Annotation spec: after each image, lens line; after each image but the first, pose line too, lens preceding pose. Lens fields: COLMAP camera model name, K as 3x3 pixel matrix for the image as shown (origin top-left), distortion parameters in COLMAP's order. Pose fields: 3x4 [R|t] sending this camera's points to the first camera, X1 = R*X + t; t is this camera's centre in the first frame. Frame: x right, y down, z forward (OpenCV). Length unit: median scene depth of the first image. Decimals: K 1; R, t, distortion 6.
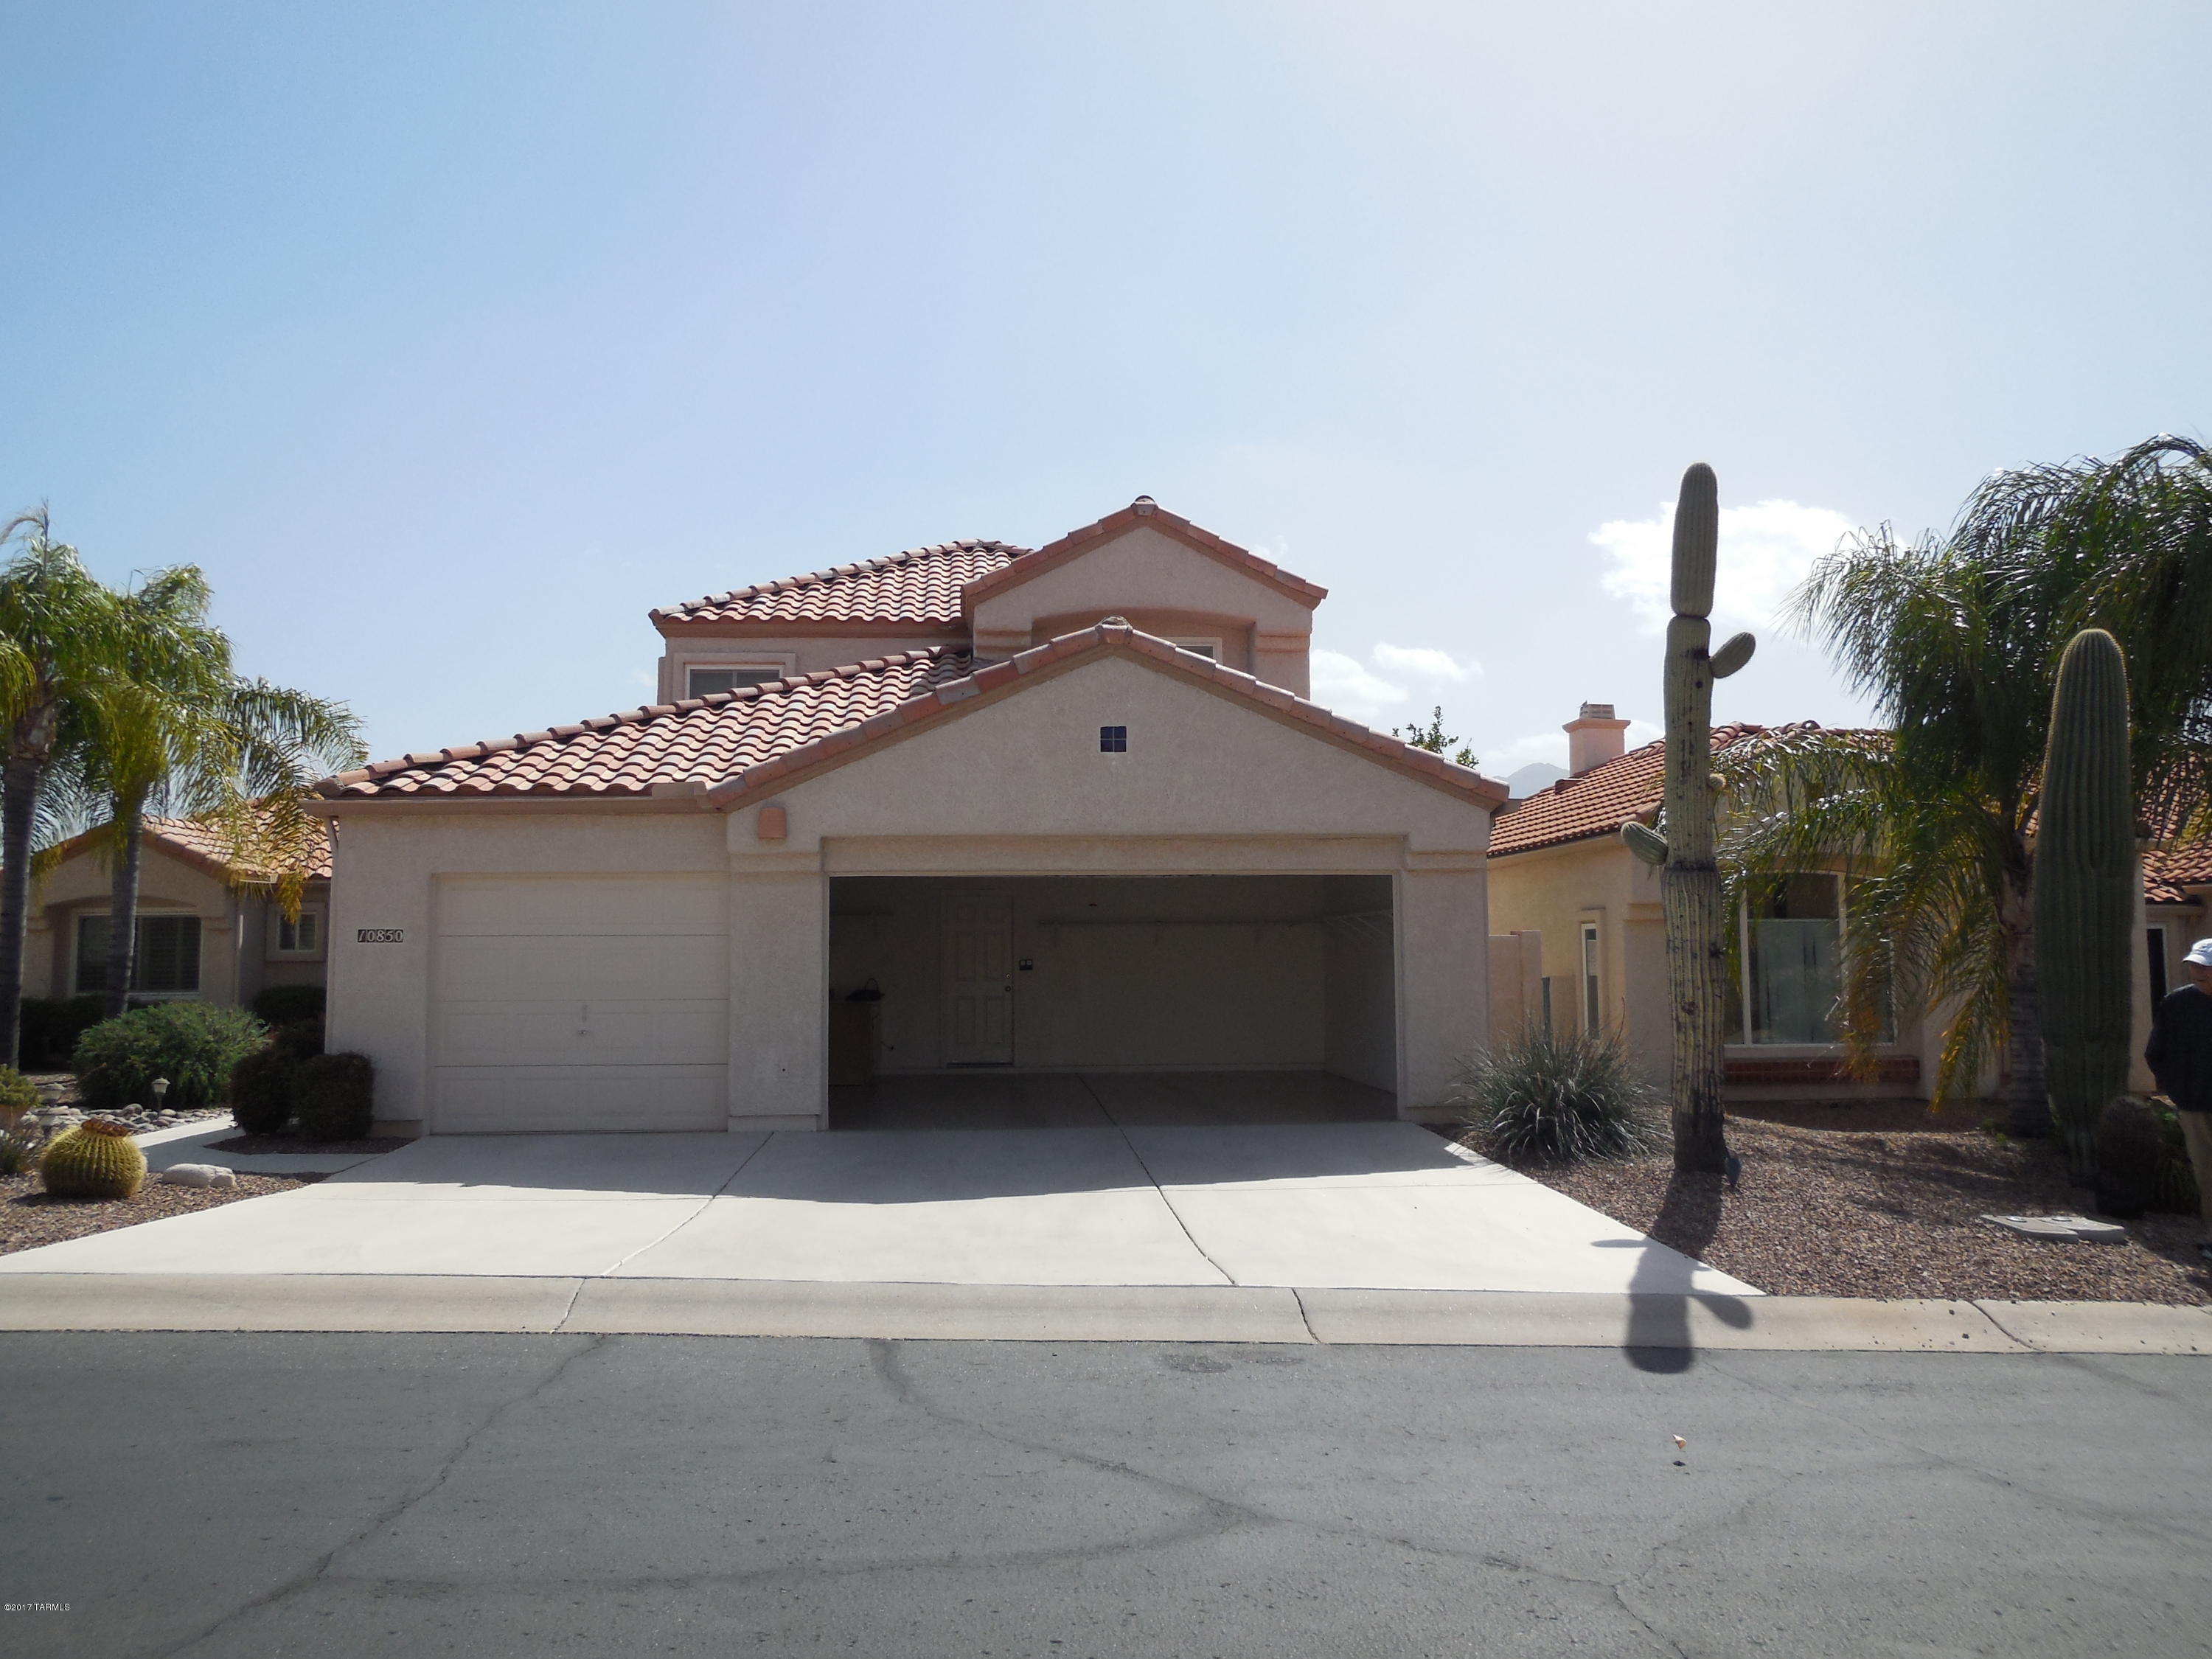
lens RADIAL K [[1644.9, 0, 1106.0], [0, 1644.9, 829.5], [0, 0, 1]] dist [-0.018781, 0.000008]
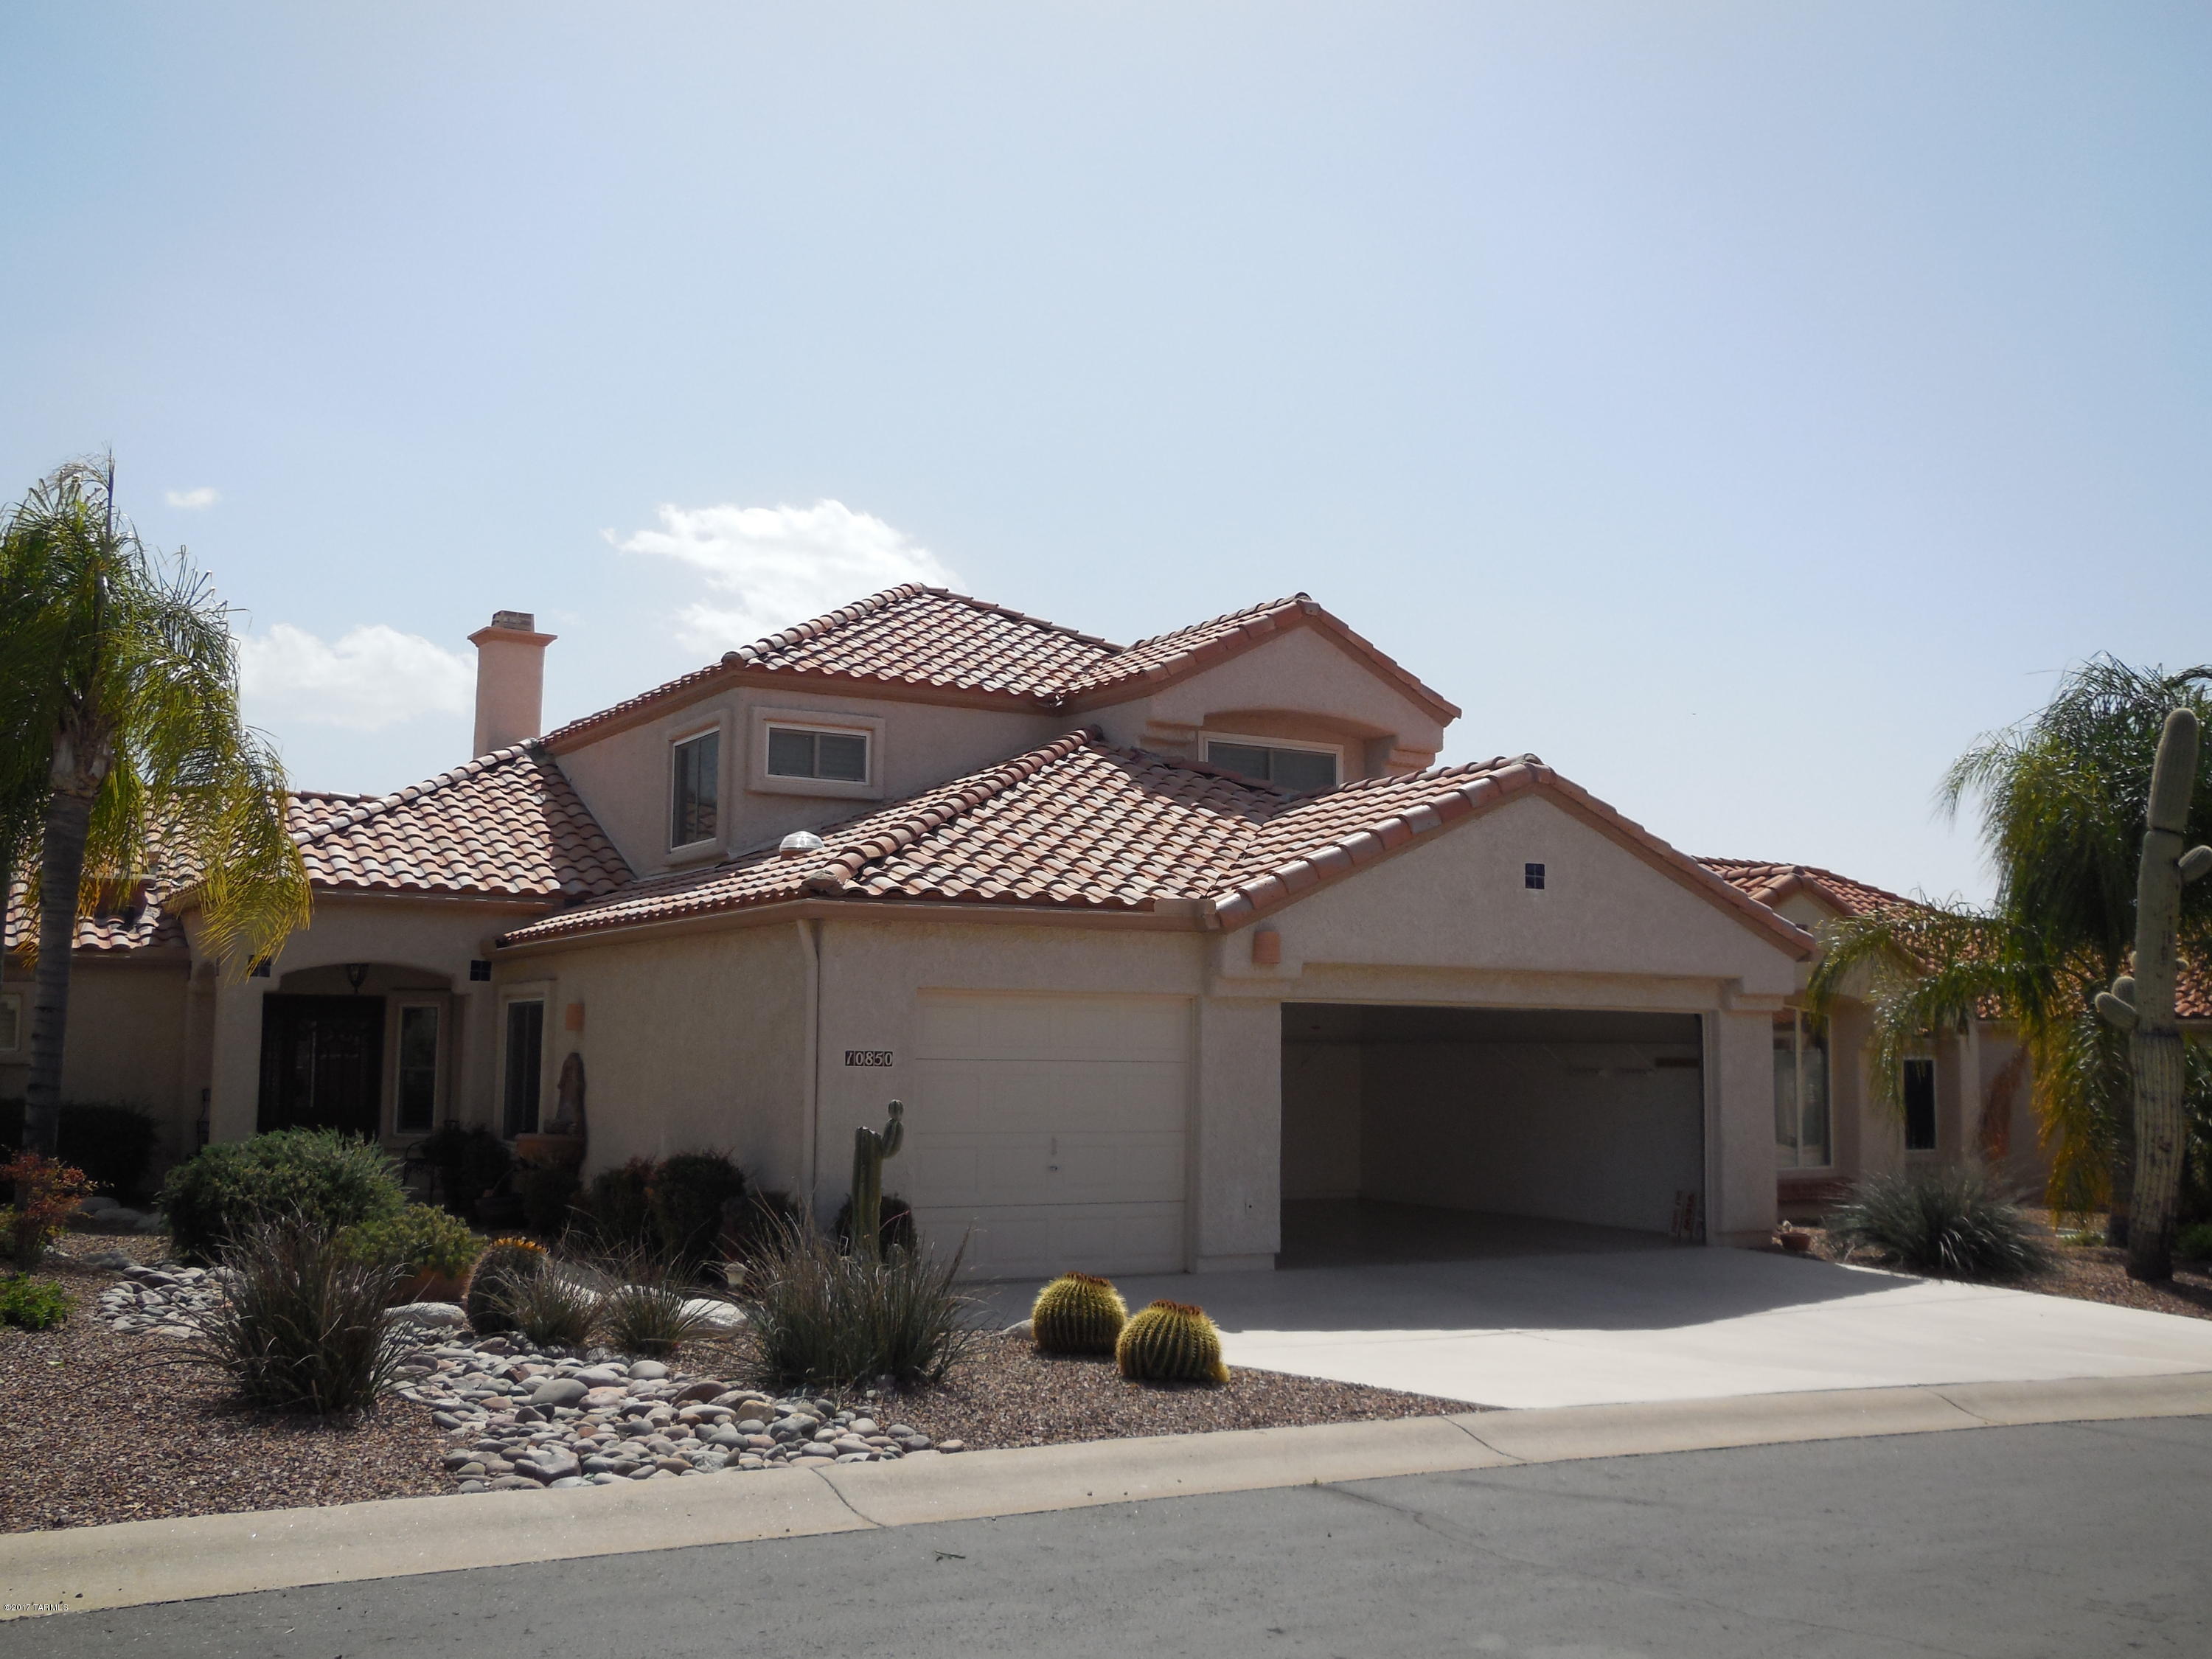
lens RADIAL K [[2140.6, 0, 1106.0], [0, 2140.6, 829.5], [0, 0, 1]] dist [-0.048185, -0.006516]
pose [[0.896764, 0.064242, 0.437822, -0.816215], [-0.053527, 0.997889, -0.036786, -0.020878], [-0.439260, 0.009553, 0.898309, -0.074804]]
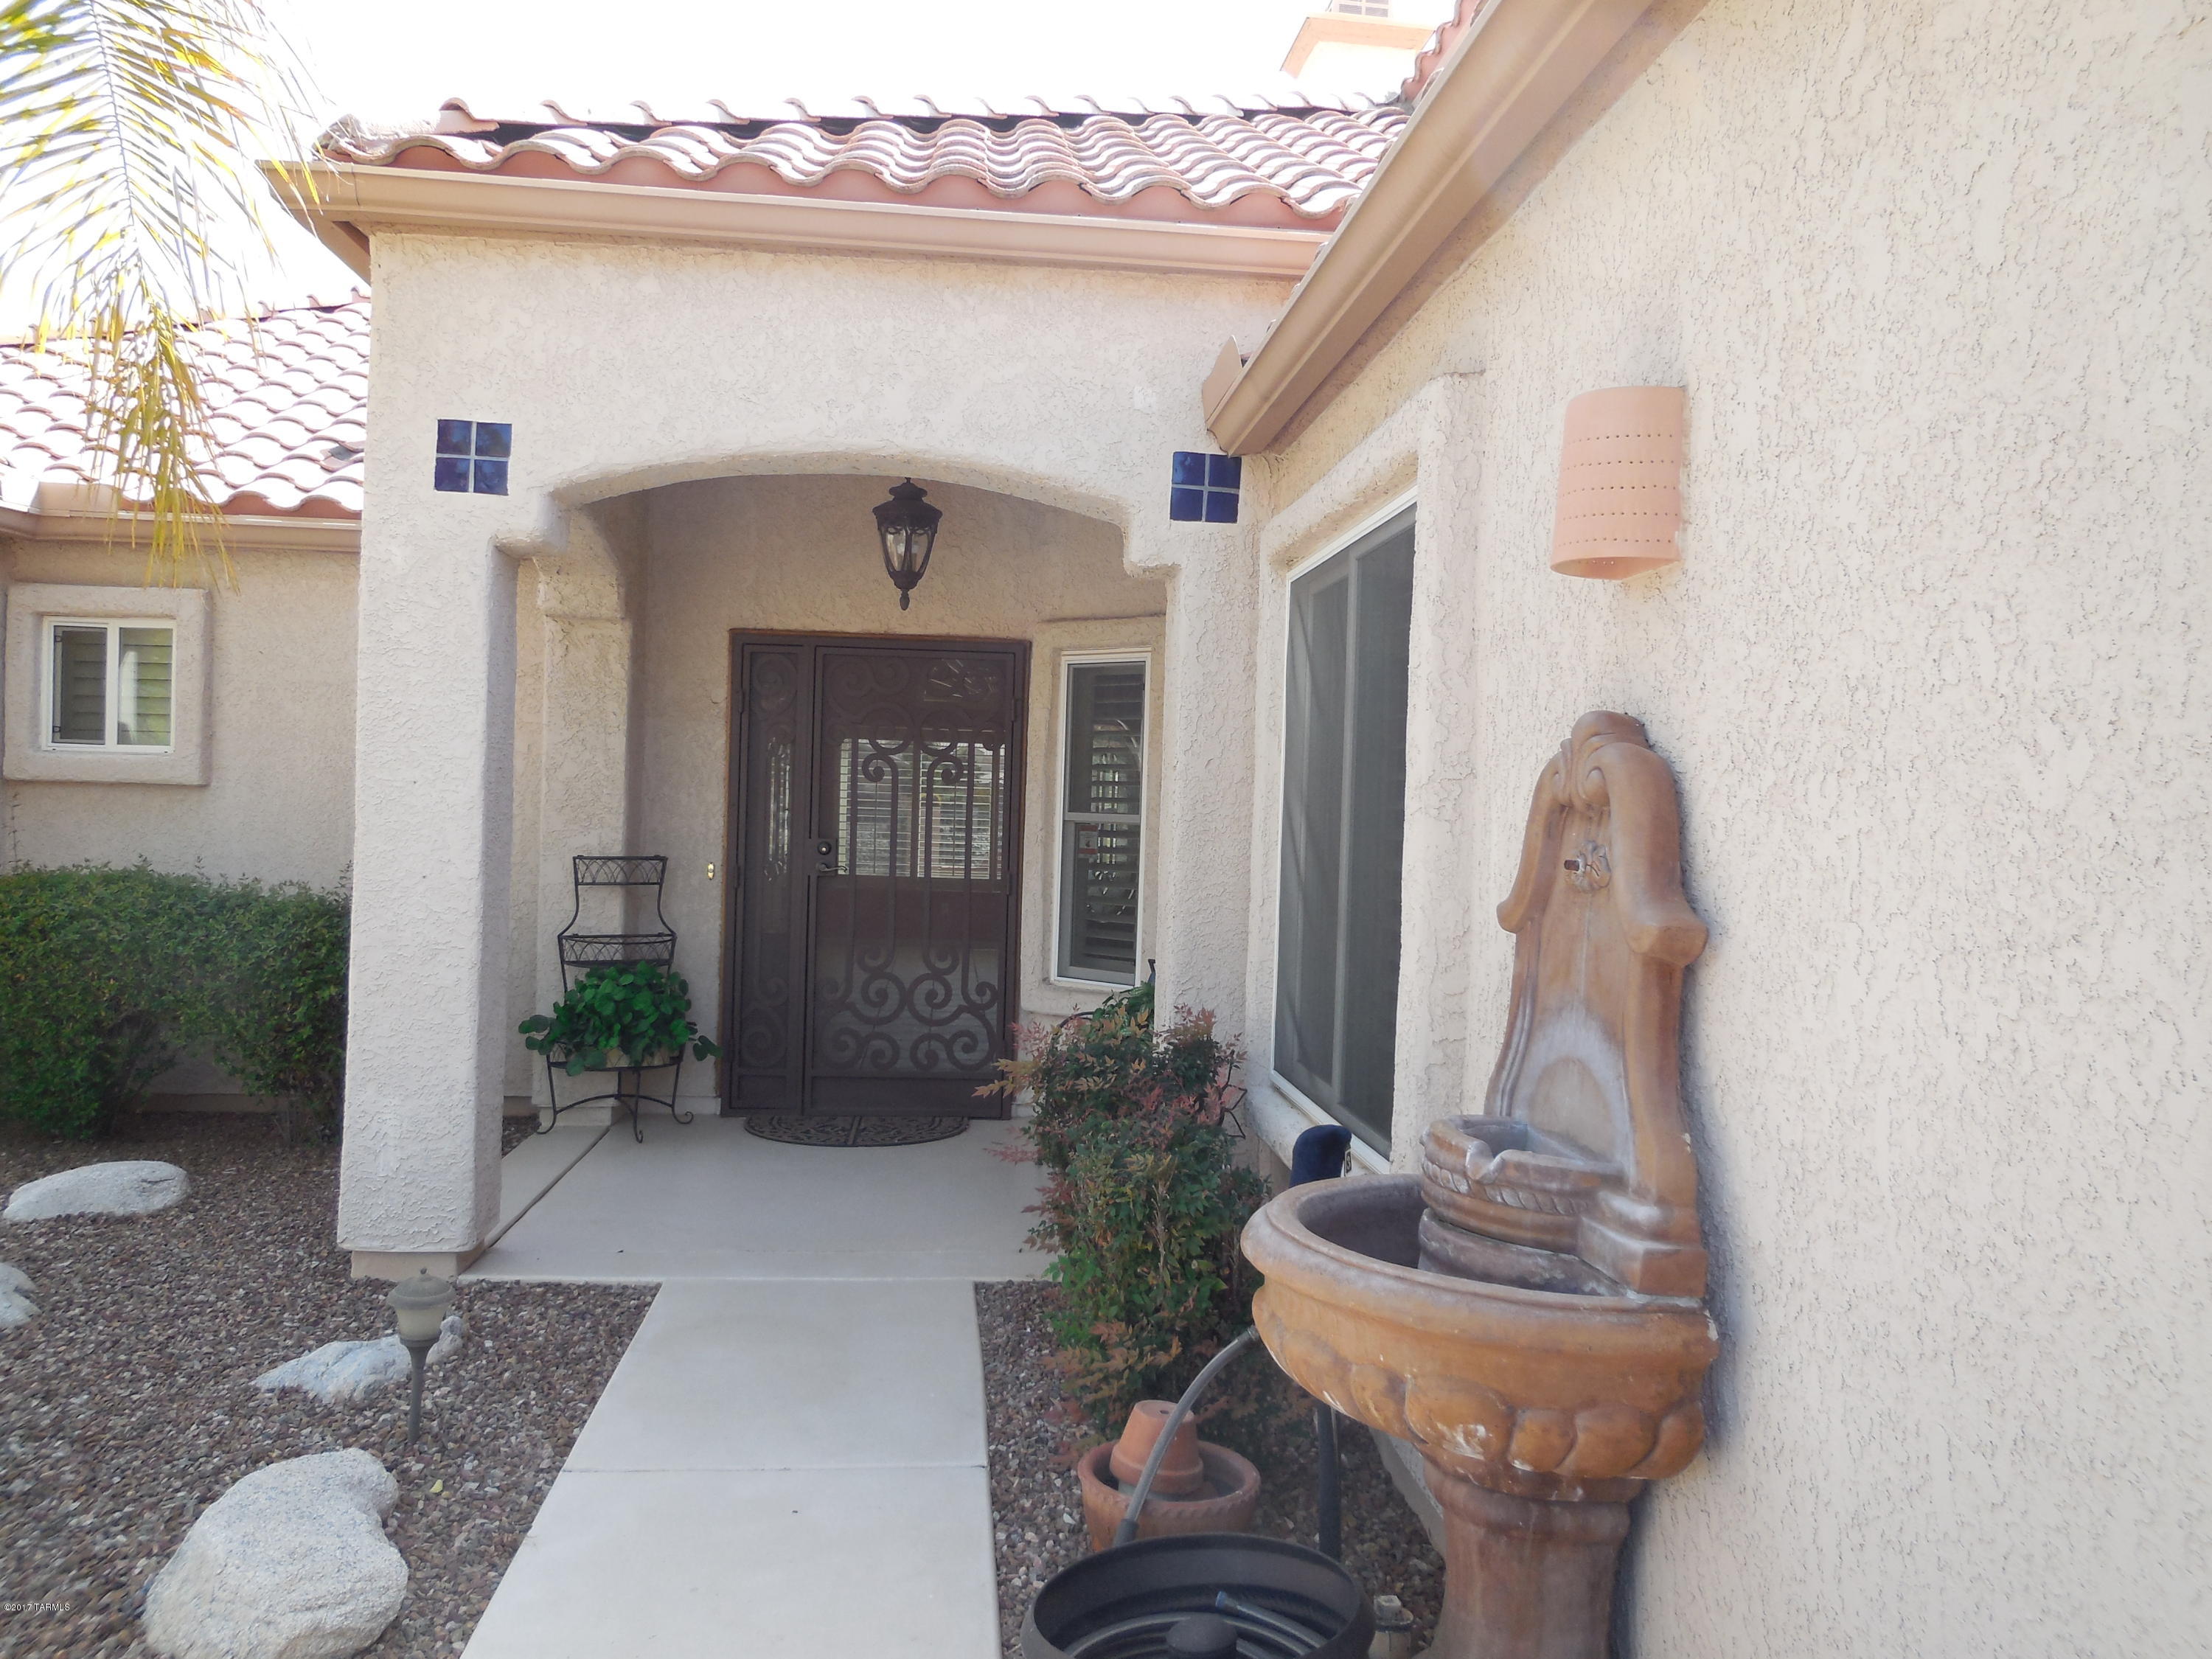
lens RADIAL K [[1644.9, 0, 1106.0], [0, 1644.9, 829.5], [0, 0, 1]] dist [-0.018781, 0.000008]
pose [[0.998974, 0.042542, 0.015499, -0.551498], [-0.043786, 0.994835, 0.091575, 0.095522], [-0.011523, -0.092160, 0.995678, 1.216465]]
